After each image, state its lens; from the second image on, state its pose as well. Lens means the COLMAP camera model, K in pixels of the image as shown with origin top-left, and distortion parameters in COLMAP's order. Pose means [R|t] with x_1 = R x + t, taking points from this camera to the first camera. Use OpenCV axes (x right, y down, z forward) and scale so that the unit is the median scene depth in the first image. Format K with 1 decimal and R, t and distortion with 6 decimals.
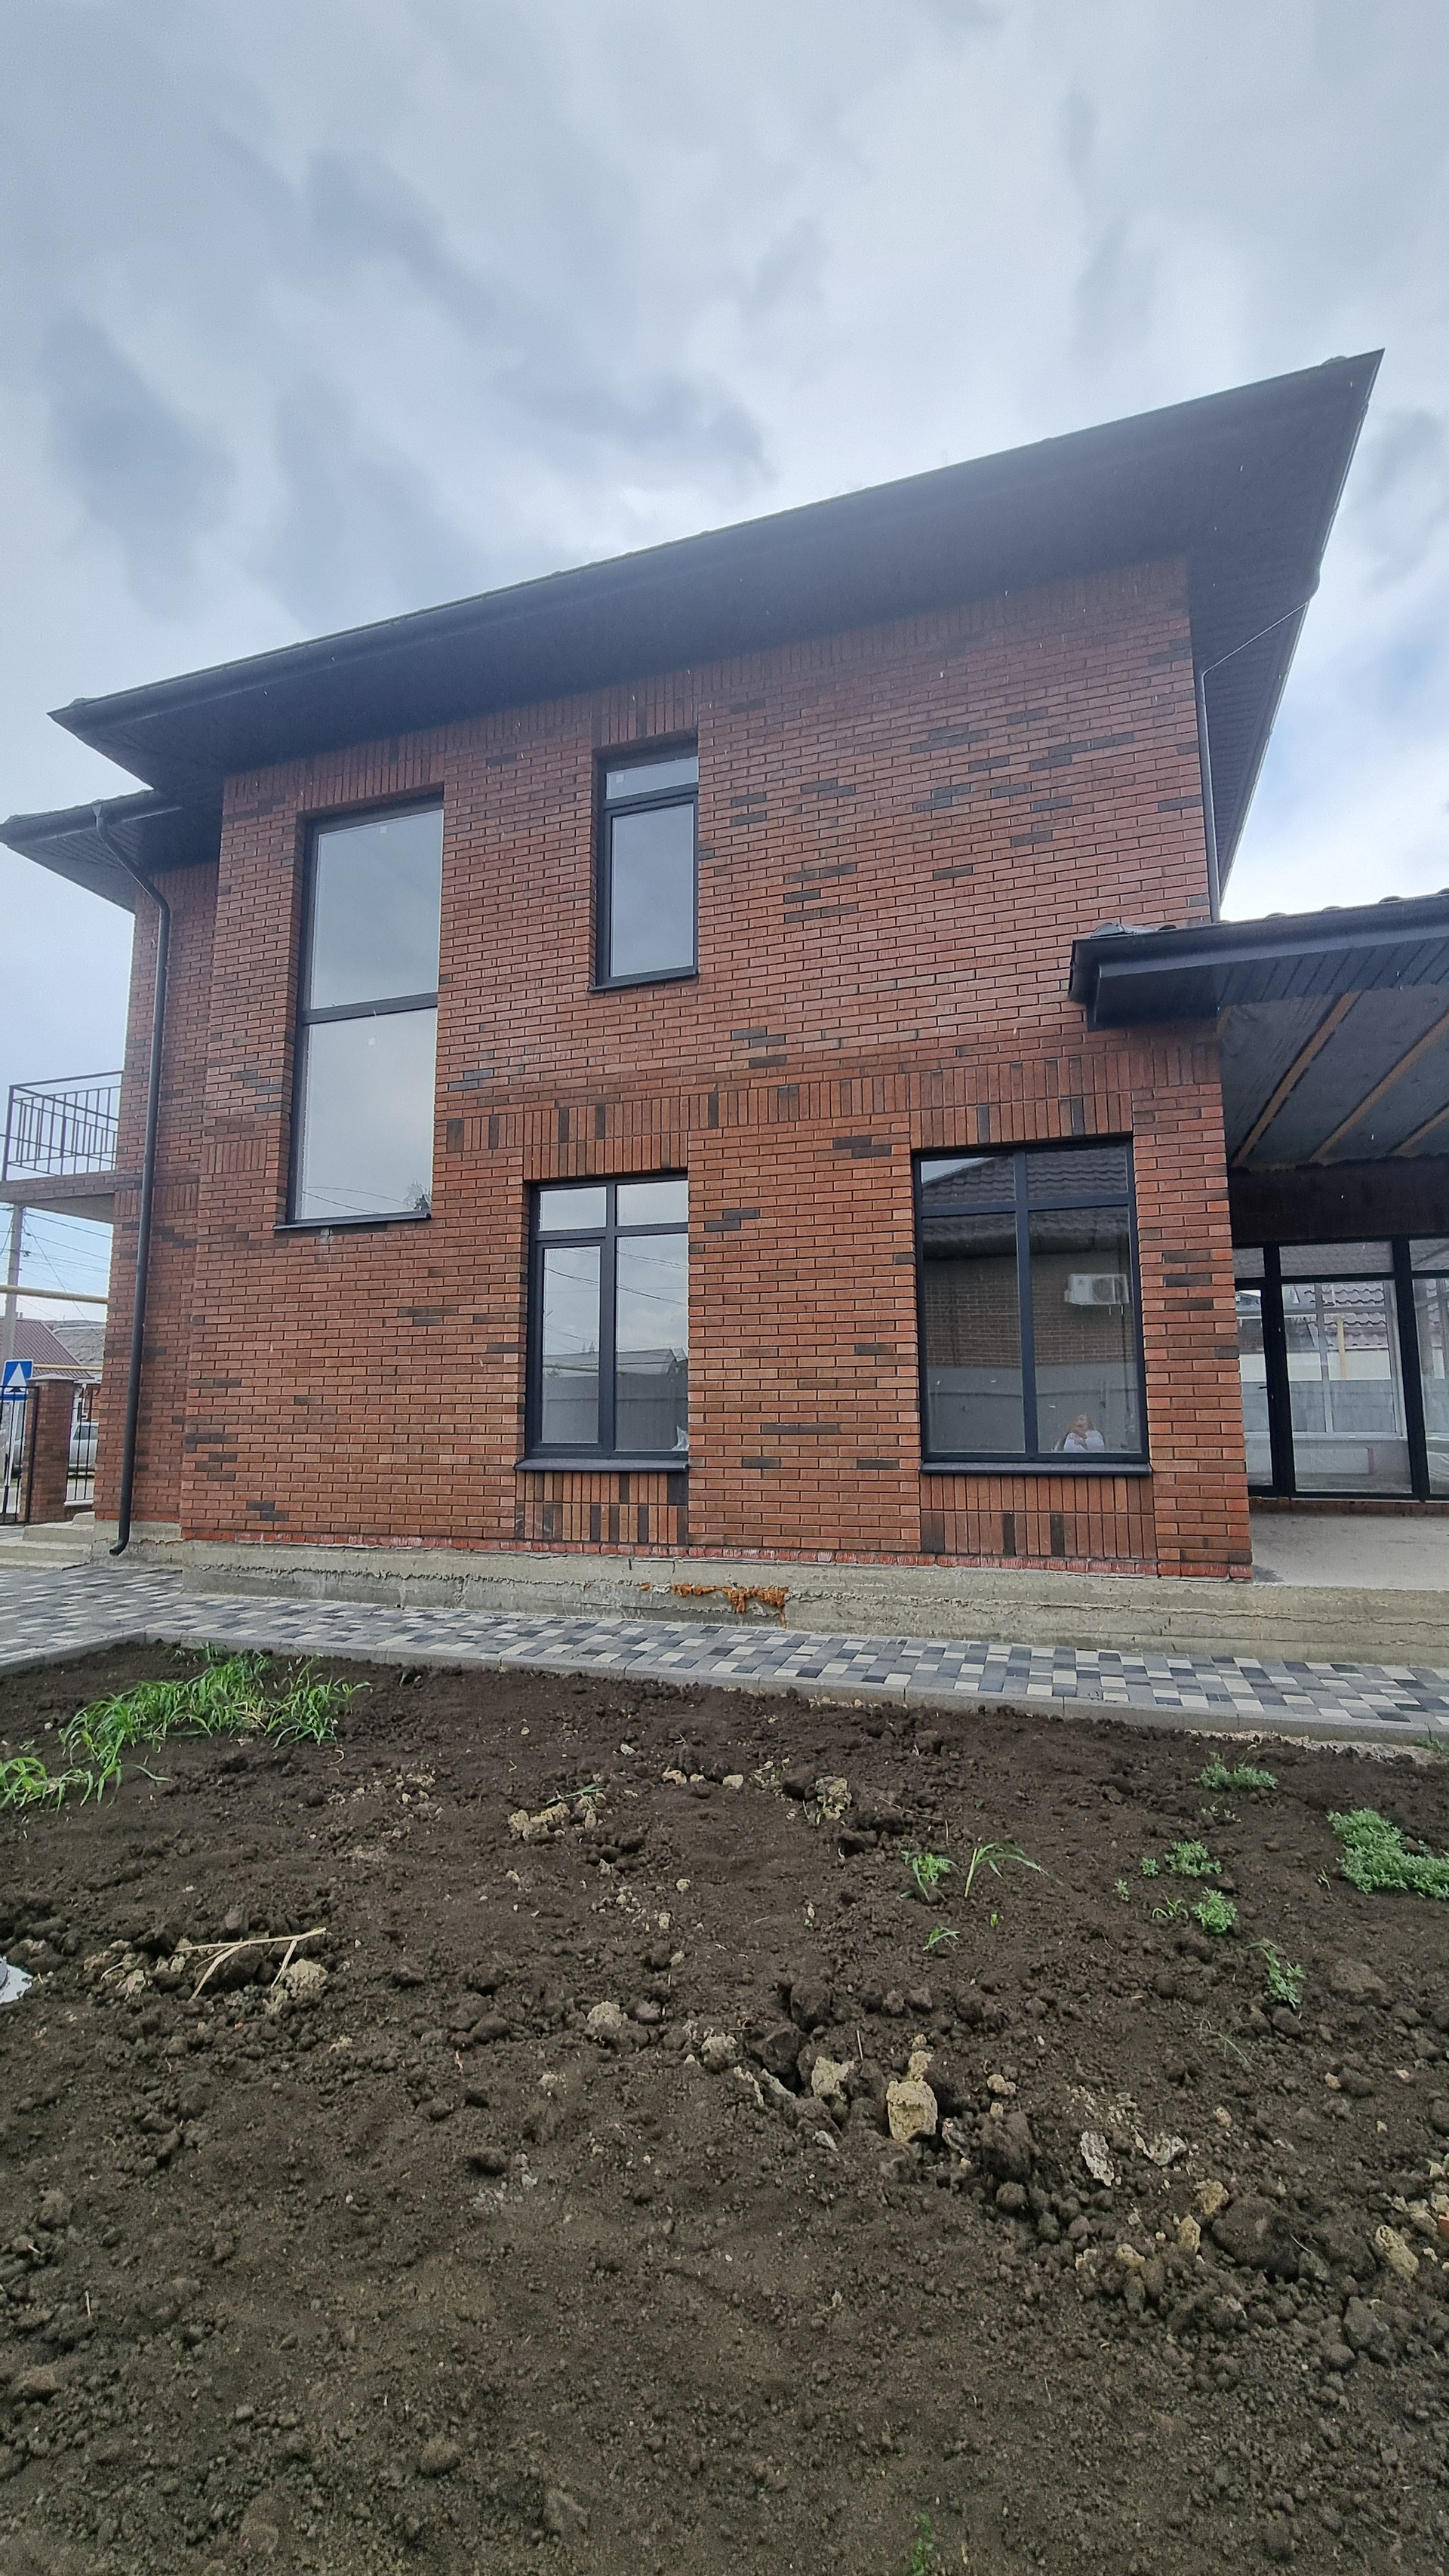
lens RADIAL K [[1051.4, 0, 725.1], [0, 1051.4, 1286.4], [0, 0, 1]] dist [0.001219, 0.000411]
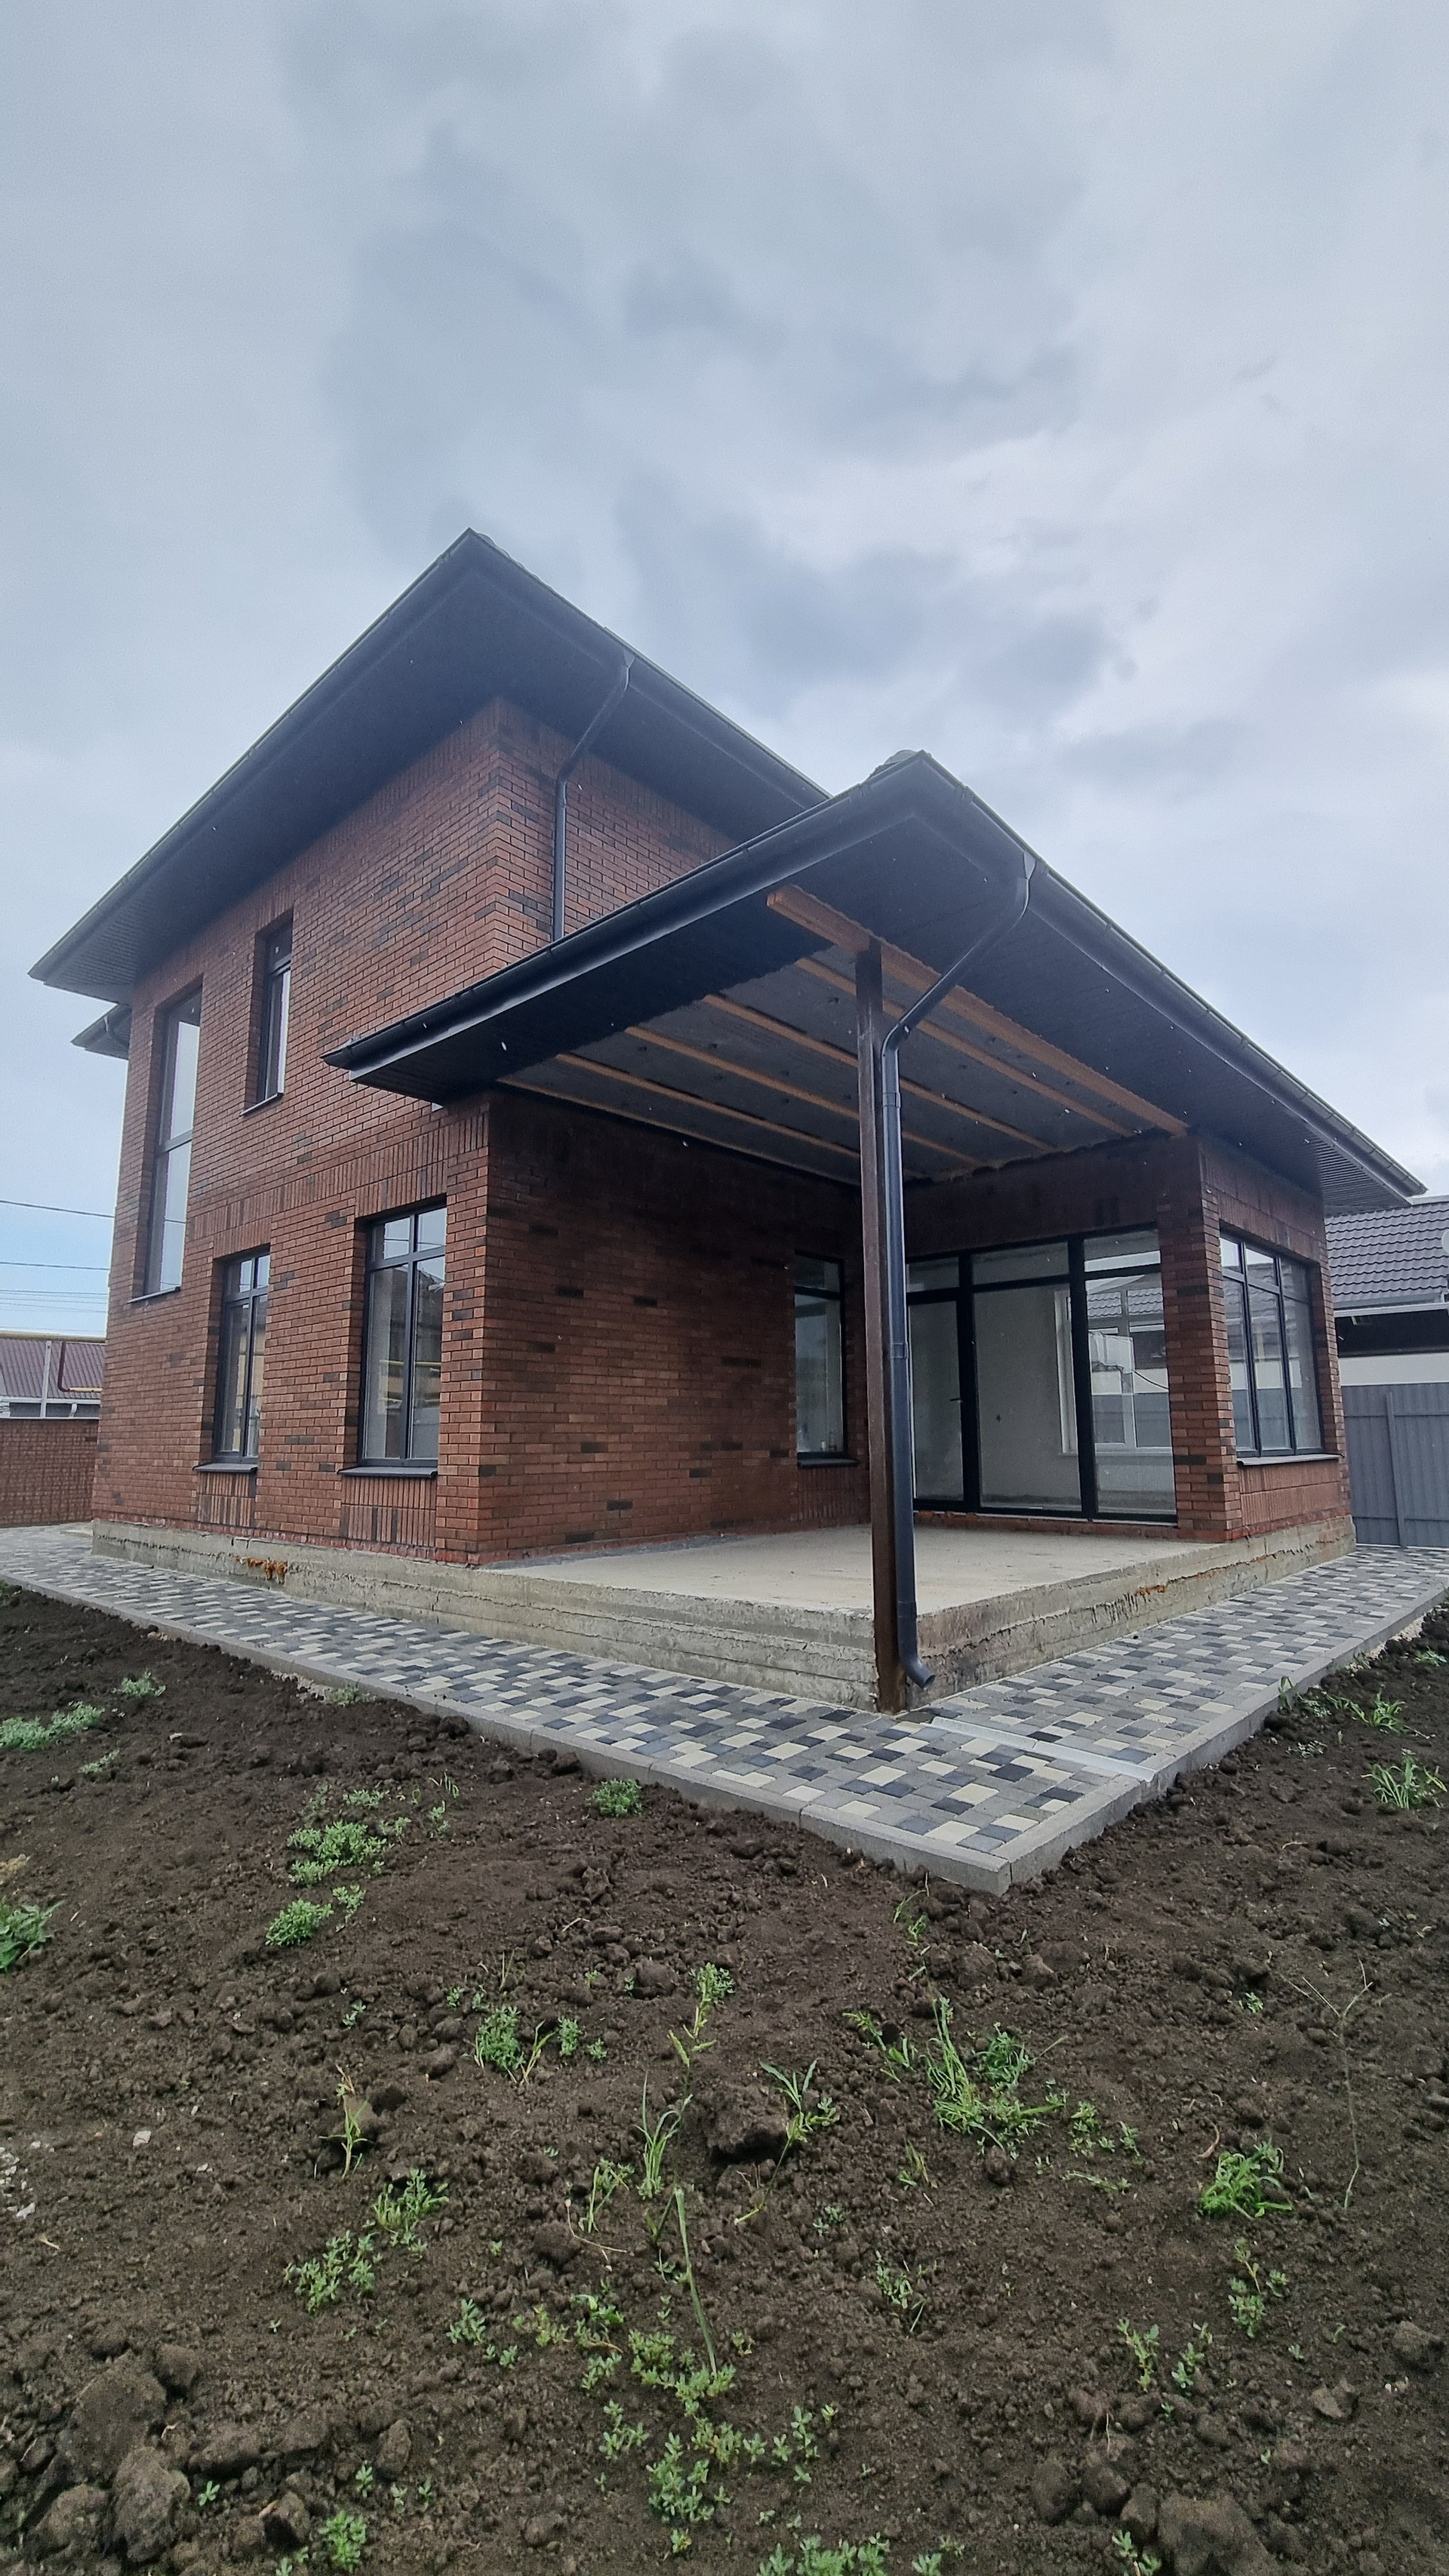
lens RADIAL K [[1051.4, 0, 733.2], [0, 1051.4, 1286.0], [0, 0, 1]] dist [0.001219, 0.000411]
pose [[0.912037, -0.060093, -0.405680, 1.011605], [0.052738, 0.998179, -0.029295, 0.010577], [0.406702, 0.005323, 0.913545, 0.028727]]
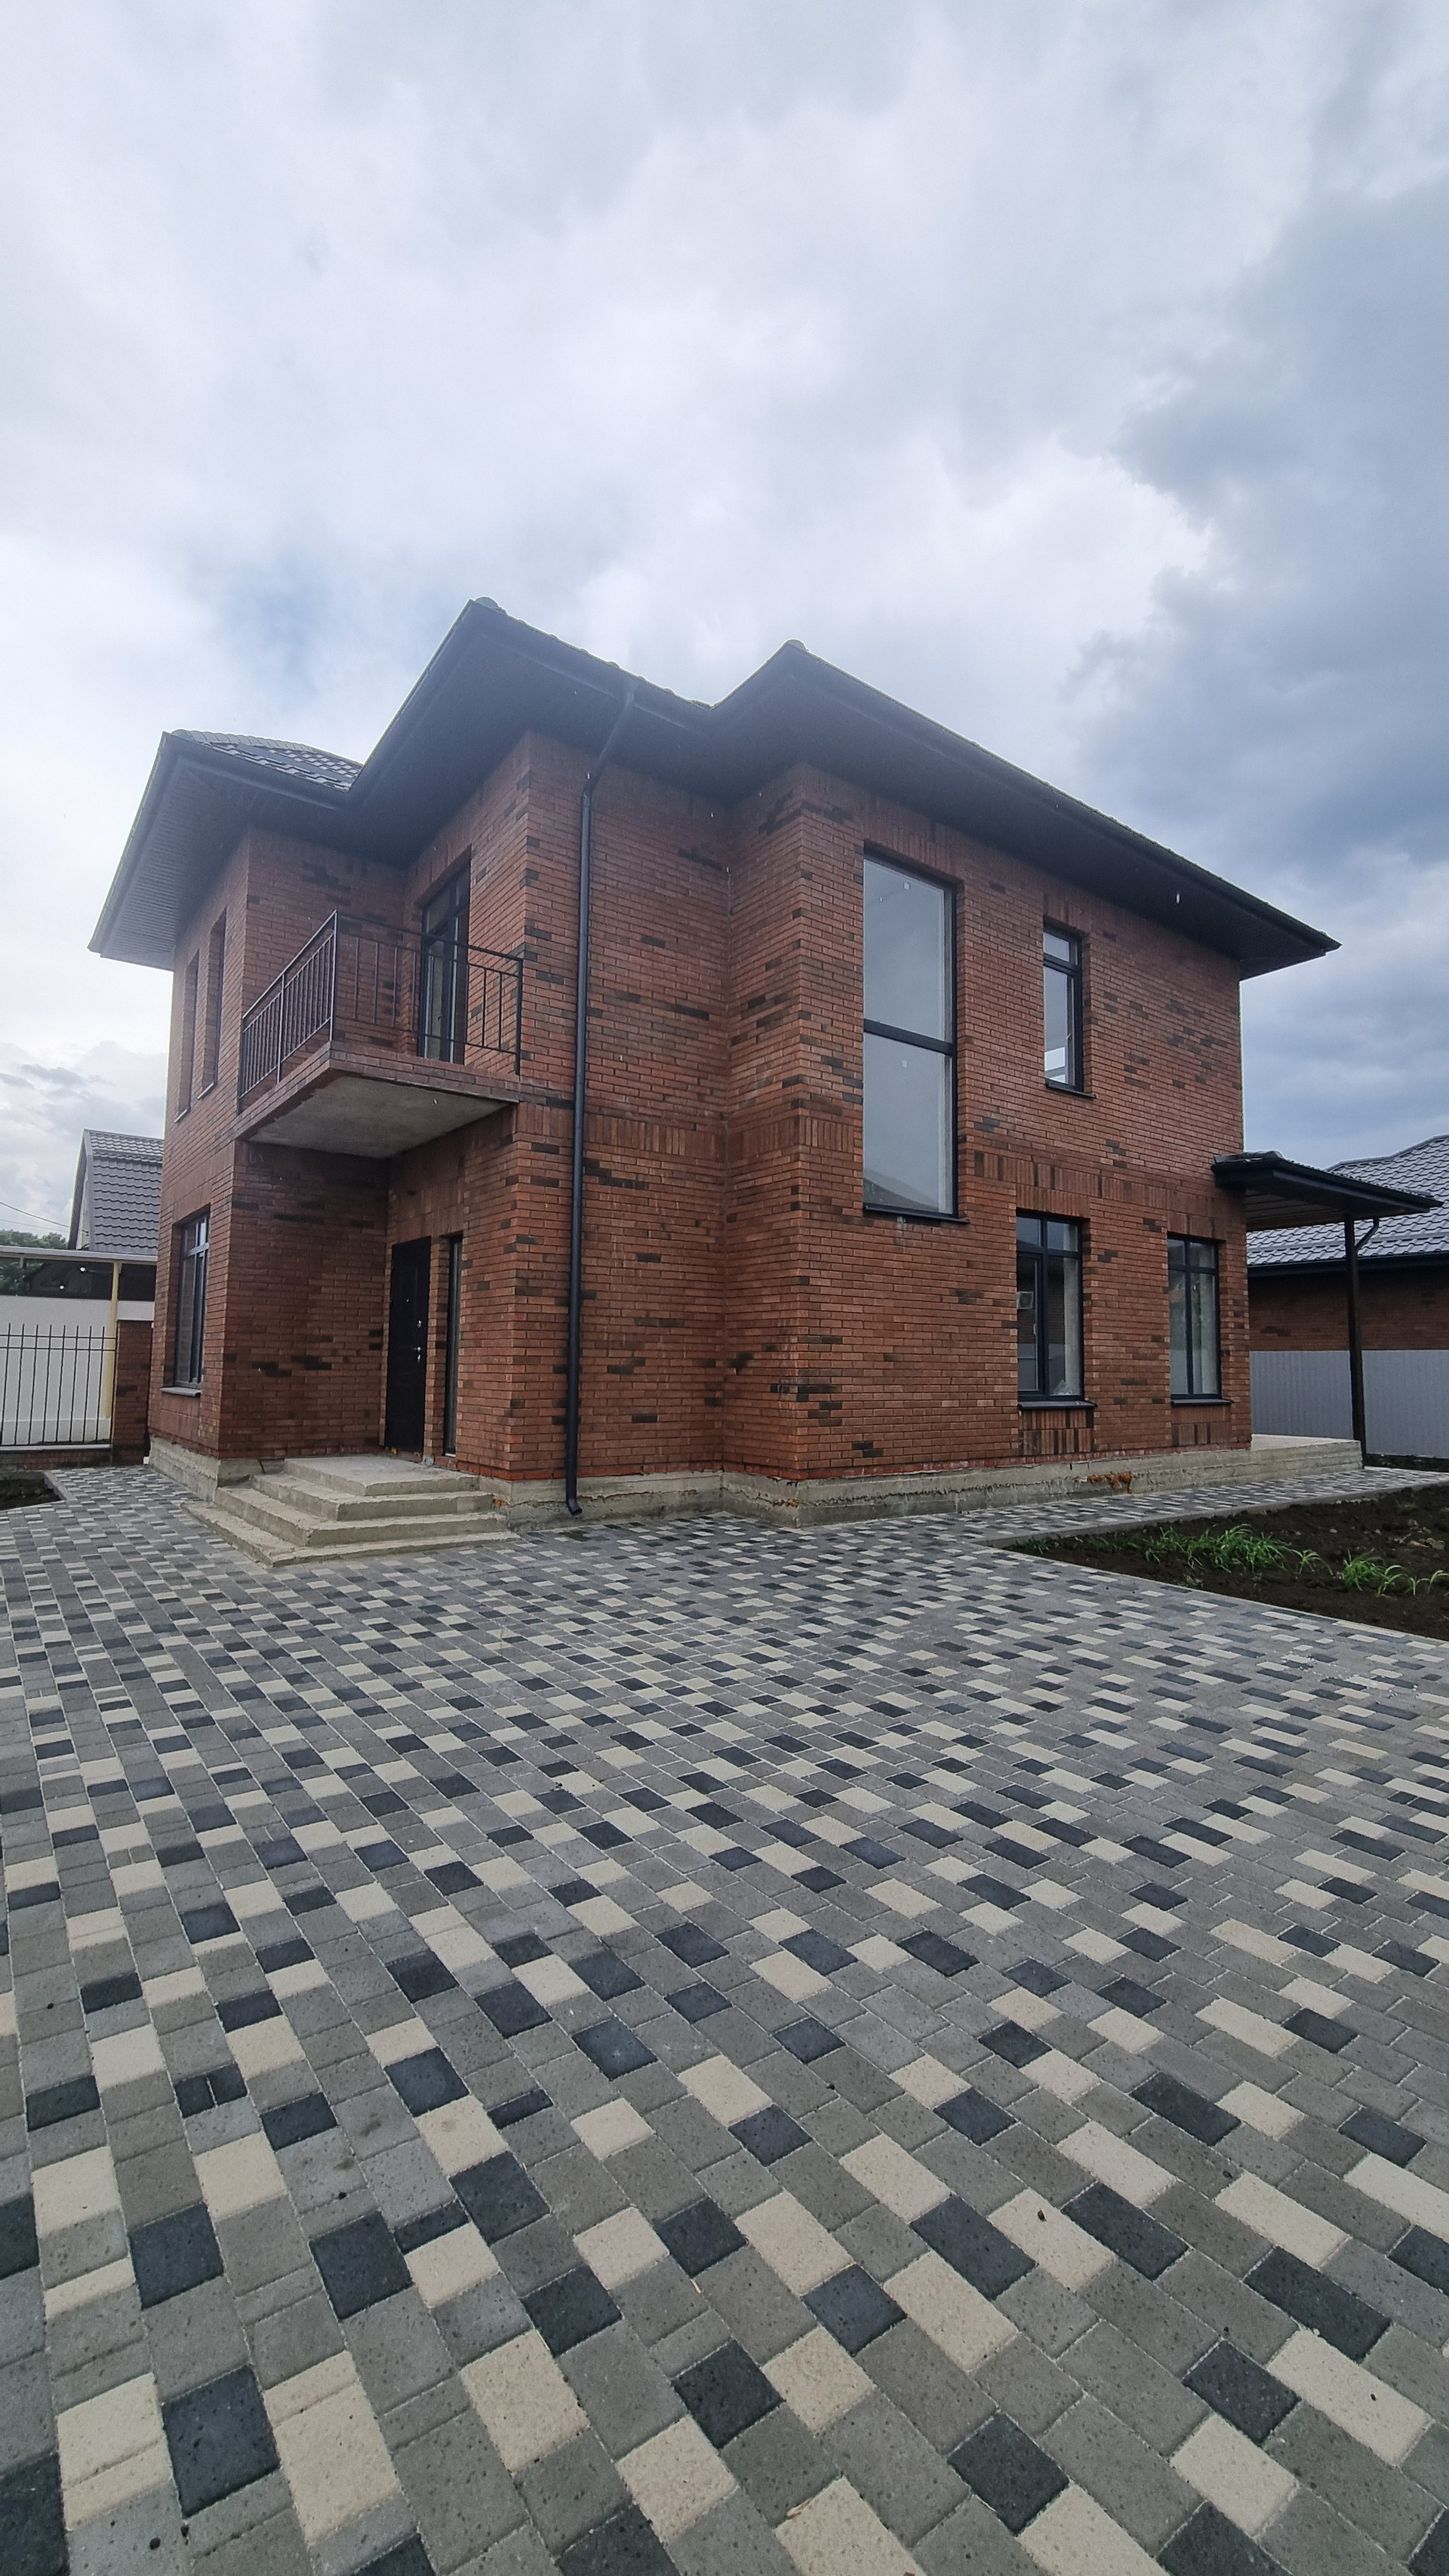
lens RADIAL K [[1051.4, 0, 726.7], [0, 1051.4, 1284.3], [0, 0, 1]] dist [0.001219, 0.000411]
pose [[0.583343, 0.074369, 0.808814, -1.624824], [-0.117461, 0.993056, -0.006592, 0.059968], [-0.803688, -0.091159, 0.588027, 0.485848]]
